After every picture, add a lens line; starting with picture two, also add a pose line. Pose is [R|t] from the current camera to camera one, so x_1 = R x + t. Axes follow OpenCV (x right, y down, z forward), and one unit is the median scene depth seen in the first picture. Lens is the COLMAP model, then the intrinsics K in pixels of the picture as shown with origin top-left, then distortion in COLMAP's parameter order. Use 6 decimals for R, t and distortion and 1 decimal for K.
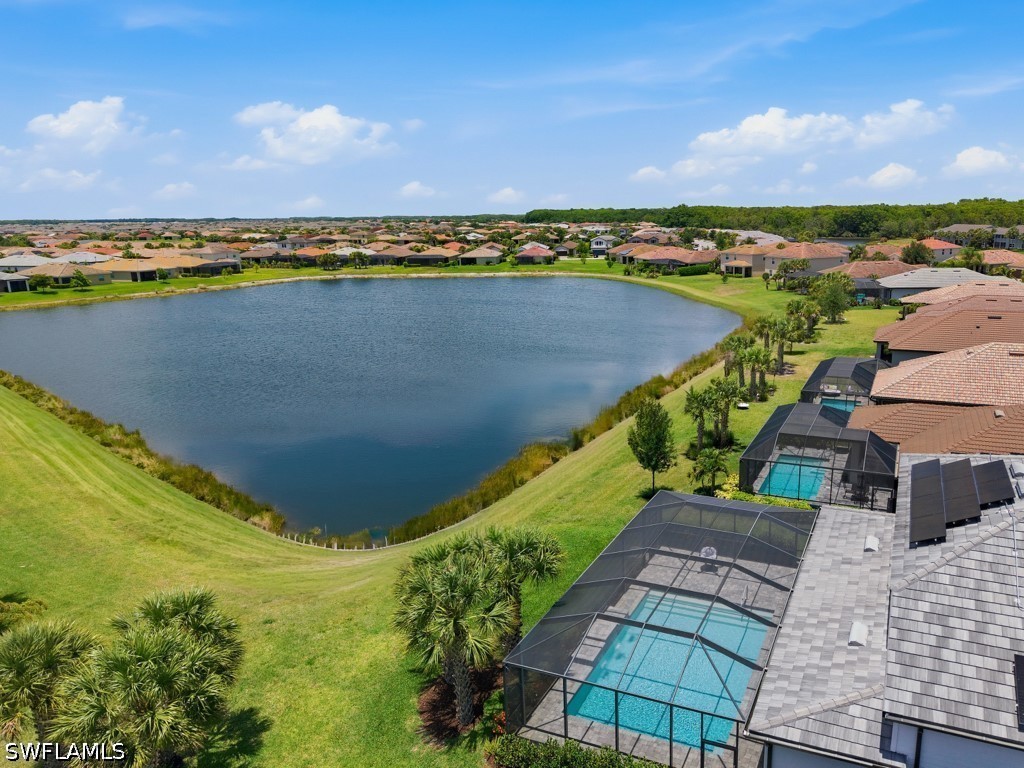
lens RADIAL K [[827.7, 0, 497.9], [0, 827.7, 383.7], [0, 0, 1]] dist [0.037931, -0.044889]
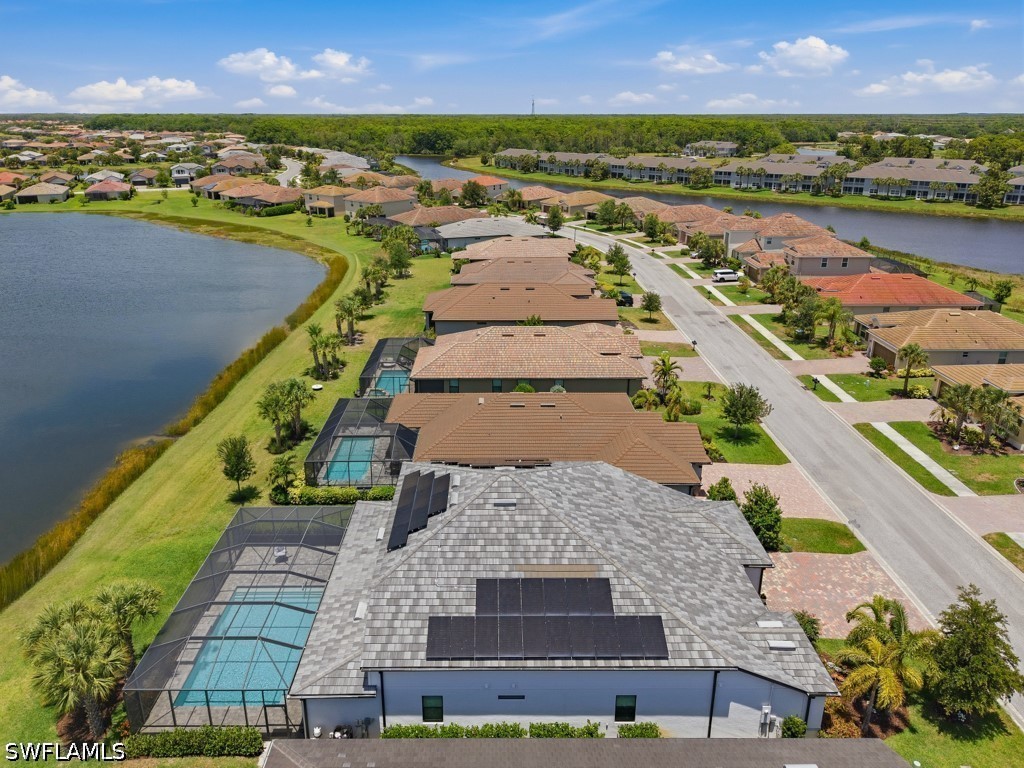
lens RADIAL K [[827.7, 0, 497.9], [0, 827.7, 383.7], [0, 0, 1]] dist [0.037931, -0.044889]
pose [[0.892457, -0.117114, 0.435665, 0.010720], [0.067068, 0.989428, 0.128586, -0.183165], [-0.446118, -0.085539, 0.890877, -0.291388]]
